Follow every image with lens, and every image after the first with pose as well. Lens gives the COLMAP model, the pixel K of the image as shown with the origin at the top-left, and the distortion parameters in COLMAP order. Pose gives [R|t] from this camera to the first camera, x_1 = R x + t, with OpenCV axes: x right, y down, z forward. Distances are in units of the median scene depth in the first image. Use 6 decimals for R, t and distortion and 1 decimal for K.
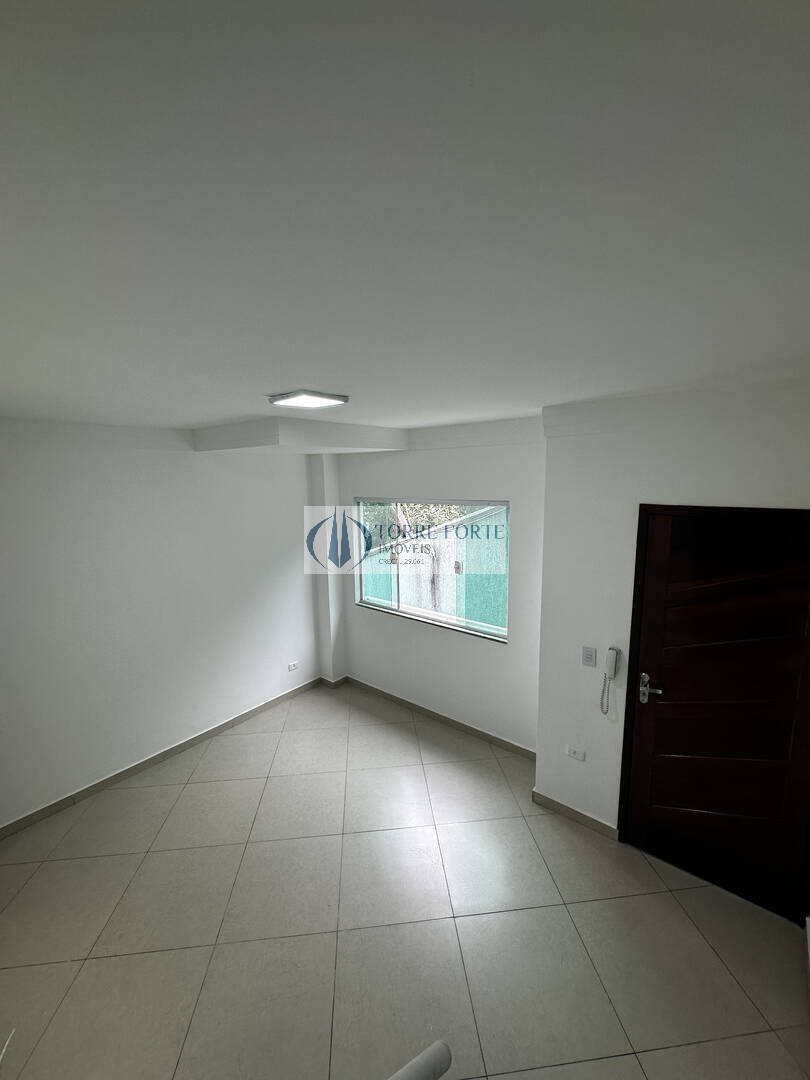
lens RADIAL K [[430.1, 0, 404.4], [0, 430.1, 540.9], [0, 0, 1]] dist [-0.003075, 0.000550]
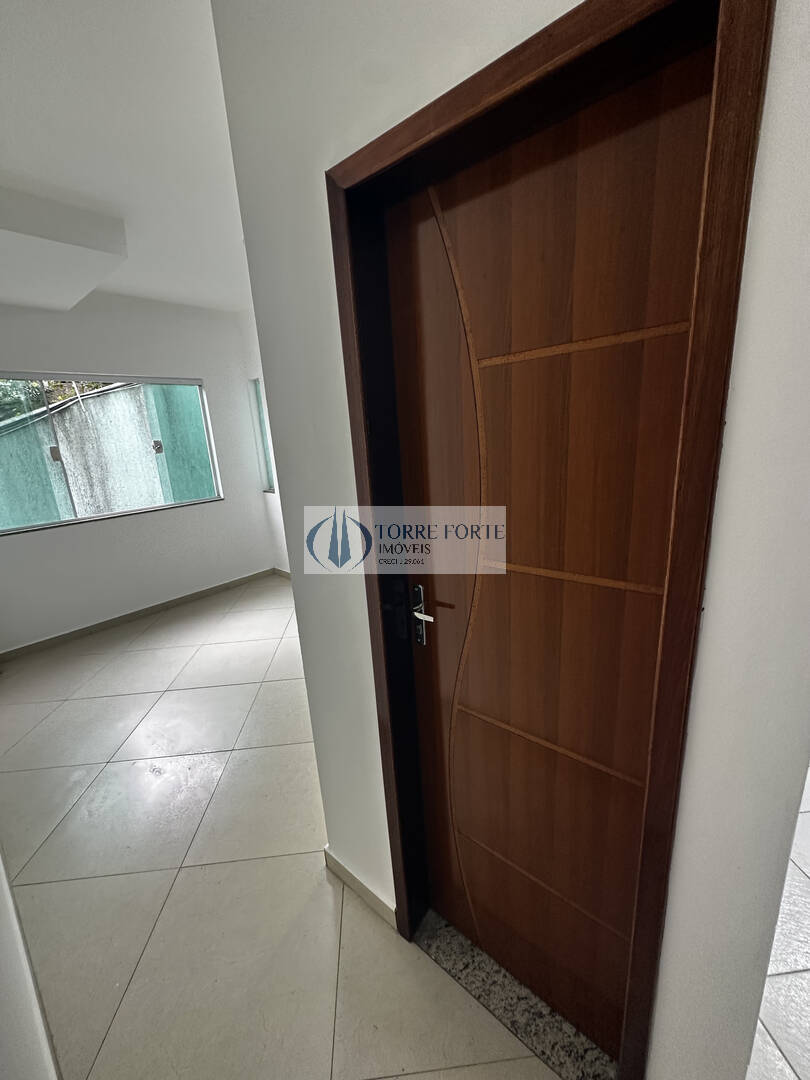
lens RADIAL K [[426.3, 0, 405.0], [0, 426.3, 540.0], [0, 0, 1]] dist [-0.002484, -0.000710]
pose [[0.012974, -0.229541, 0.973213, -1.120792], [0.210471, 0.952116, 0.221759, 0.205496], [-0.977514, 0.201956, 0.060664, 0.514699]]
